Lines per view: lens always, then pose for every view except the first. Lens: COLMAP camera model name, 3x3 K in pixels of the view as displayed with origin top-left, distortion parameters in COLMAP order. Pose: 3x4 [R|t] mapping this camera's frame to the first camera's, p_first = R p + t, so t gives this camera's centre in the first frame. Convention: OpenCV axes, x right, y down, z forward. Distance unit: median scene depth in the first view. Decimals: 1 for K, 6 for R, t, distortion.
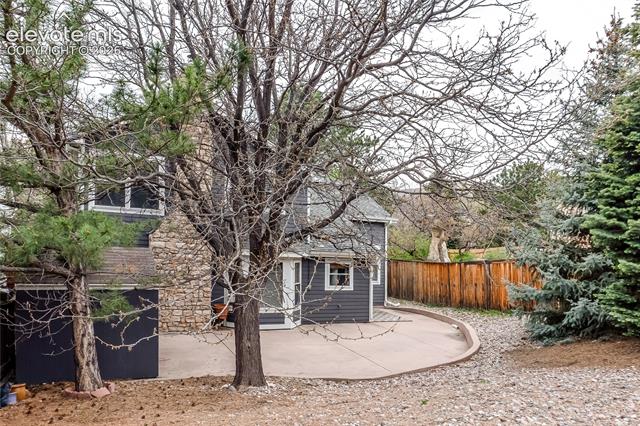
lens RADIAL K [[457.7, 0, 320.2], [0, 457.7, 243.1], [0, 0, 1]] dist [-0.008749, -0.004501]
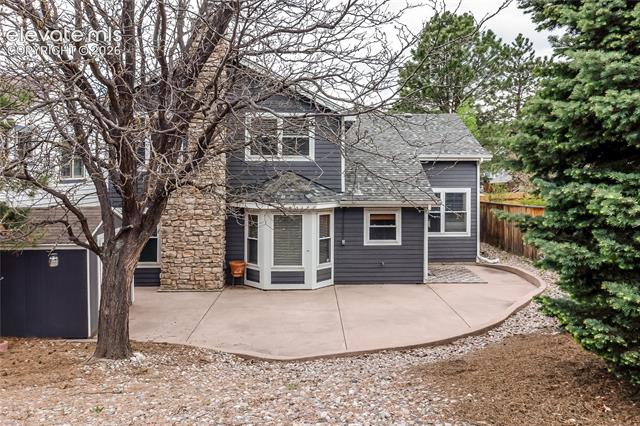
lens RADIAL K [[457.7, 0, 320.2], [0, 457.7, 243.1], [0, 0, 1]] dist [-0.008749, -0.004501]
pose [[0.918717, -0.008178, -0.394833, 0.278128], [0.049104, 0.994393, 0.093661, 0.014378], [0.391853, -0.105435, 0.913966, 0.186321]]
